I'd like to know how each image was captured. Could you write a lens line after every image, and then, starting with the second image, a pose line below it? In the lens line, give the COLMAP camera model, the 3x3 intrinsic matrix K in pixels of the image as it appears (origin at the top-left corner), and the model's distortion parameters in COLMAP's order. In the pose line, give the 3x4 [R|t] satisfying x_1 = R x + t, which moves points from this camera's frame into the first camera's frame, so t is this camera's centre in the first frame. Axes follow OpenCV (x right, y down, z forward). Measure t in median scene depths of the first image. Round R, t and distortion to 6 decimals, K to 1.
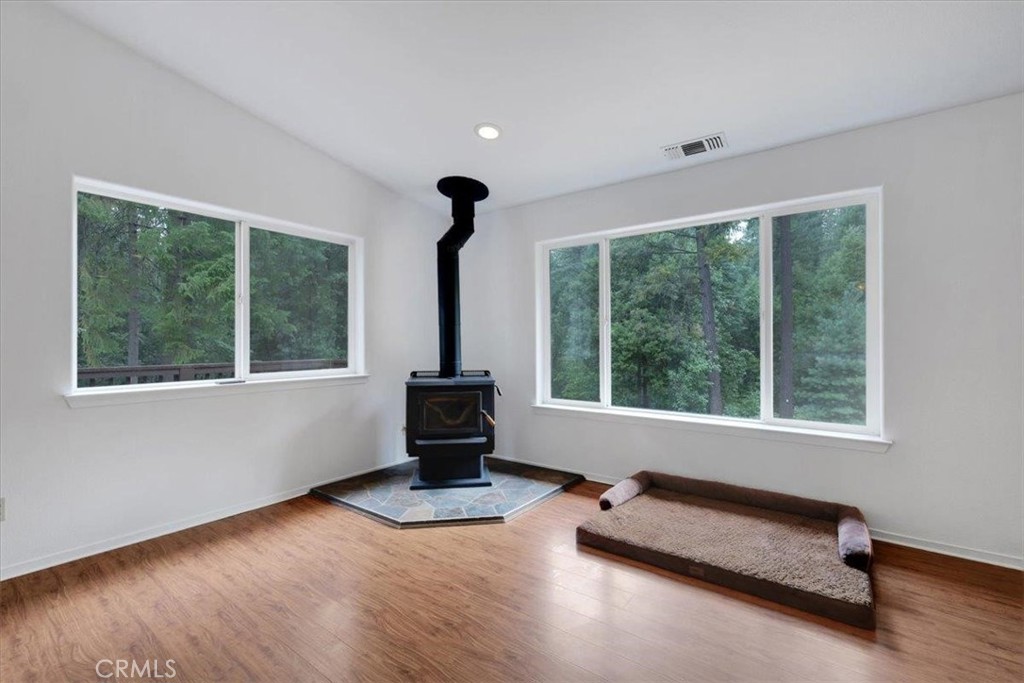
lens RADIAL K [[443.6, 0, 512.0], [0, 443.6, 341.5], [0, 0, 1]] dist [0.003258, 0.000004]
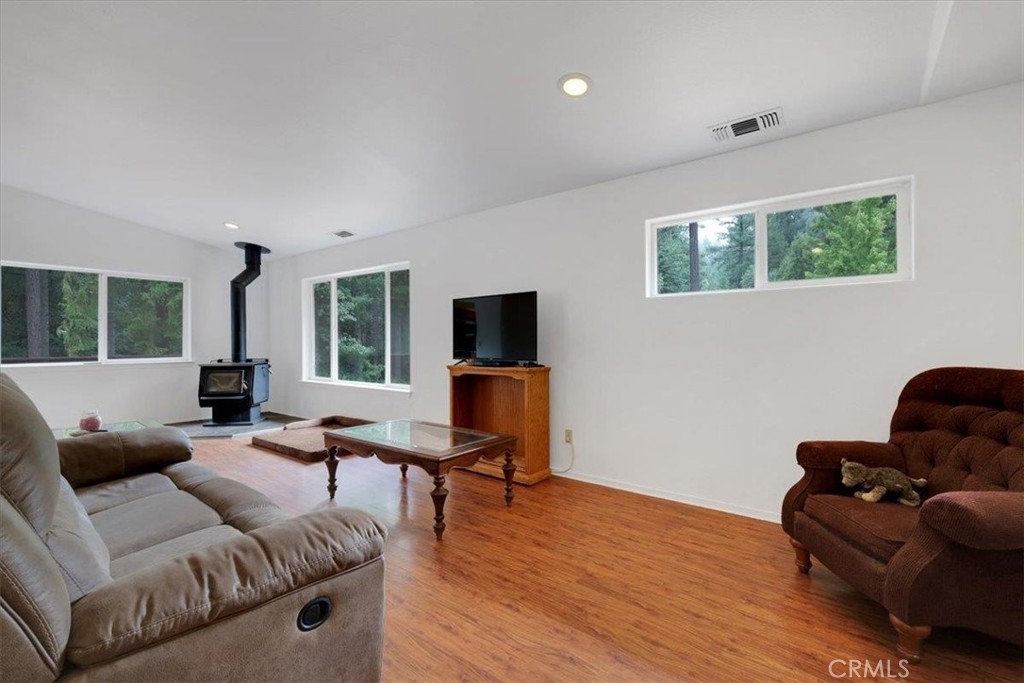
lens RADIAL K [[443.6, 0, 512.0], [0, 443.6, 341.5], [0, 0, 1]] dist [0.003258, 0.000004]
pose [[0.999794, 0.000017, -0.020284, 0.923125], [0.000009, 0.999999, 0.001247, -0.000055], [0.020284, -0.001247, 0.999793, -0.647034]]
